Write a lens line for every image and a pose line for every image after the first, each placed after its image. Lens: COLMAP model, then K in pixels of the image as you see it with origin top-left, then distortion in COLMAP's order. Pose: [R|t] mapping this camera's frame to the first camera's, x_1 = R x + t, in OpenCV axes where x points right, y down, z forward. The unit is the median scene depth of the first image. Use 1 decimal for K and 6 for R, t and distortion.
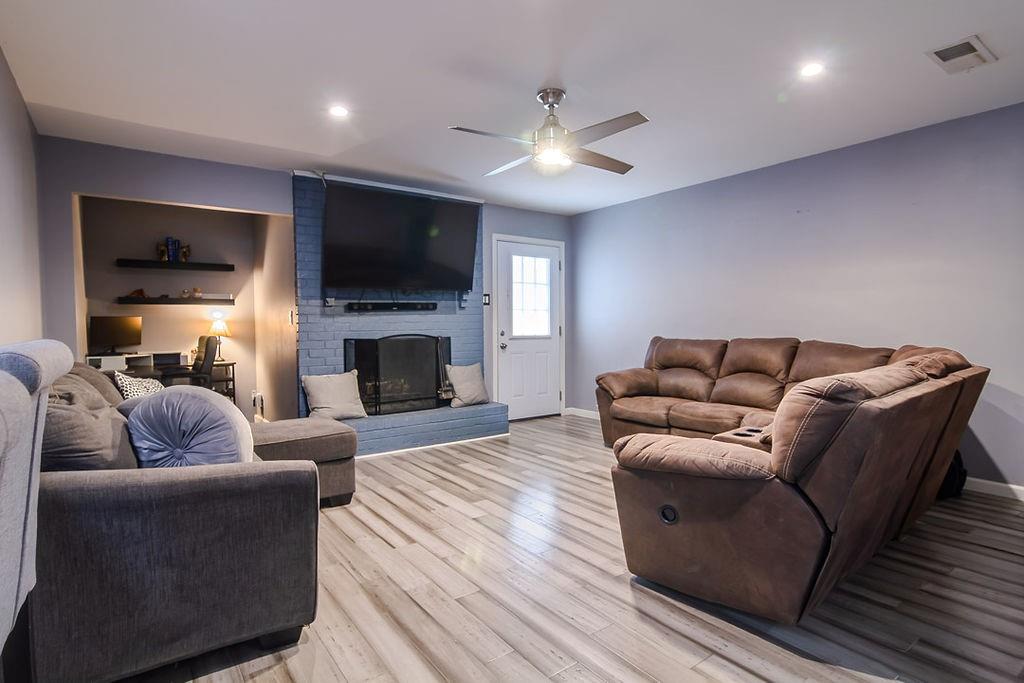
lens RADIAL K [[533.9, 0, 516.3], [0, 533.9, 351.9], [0, 0, 1]] dist [-0.012569, 0.001829]
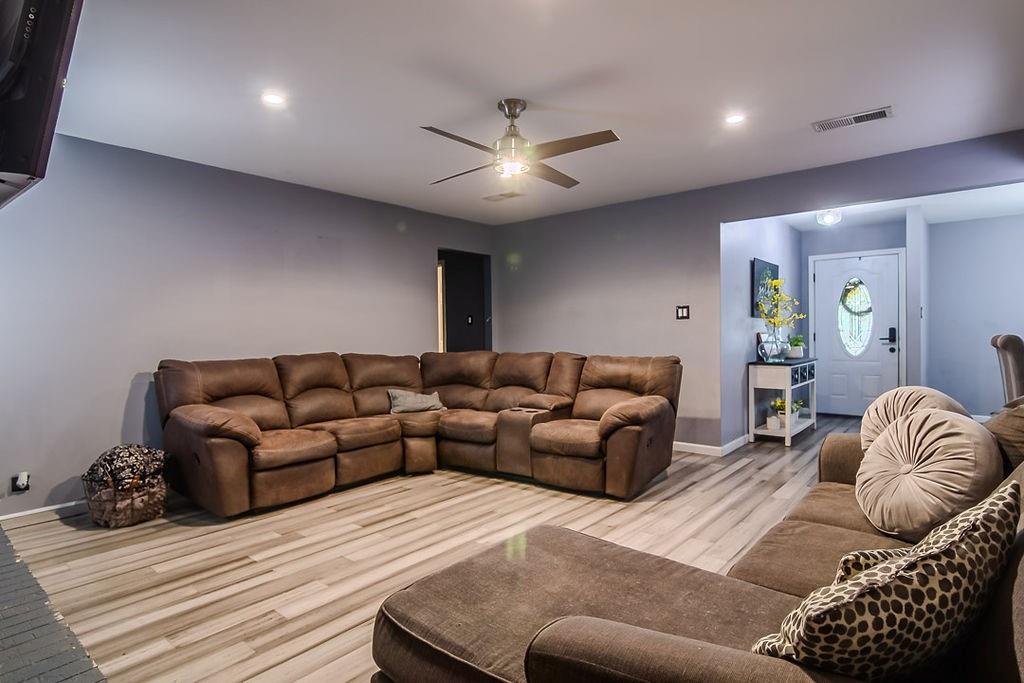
lens RADIAL K [[533.9, 0, 521.2], [0, 533.9, 343.7], [0, 0, 1]] dist [-0.012569, 0.001829]
pose [[-0.245135, 0.001093, 0.969488, -0.565948], [0.067949, 0.997560, 0.016056, -0.032383], [-0.967105, 0.069812, -0.244611, 0.783643]]
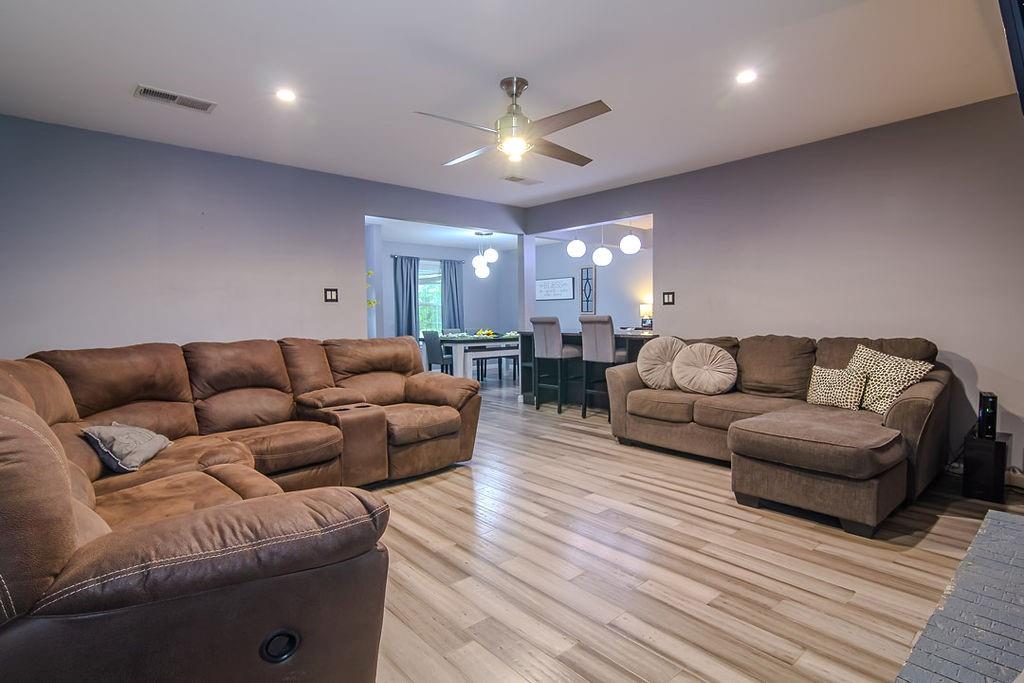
lens RADIAL K [[519.0, 0, 516.4], [0, 519.0, 338.2], [0, 0, 1]] dist [0.005518, 0.000075]
pose [[-0.994881, 0.025386, -0.097810, 0.106471], [0.015298, 0.994612, 0.102537, -0.069517], [0.099886, 0.100515, -0.989909, 1.264374]]
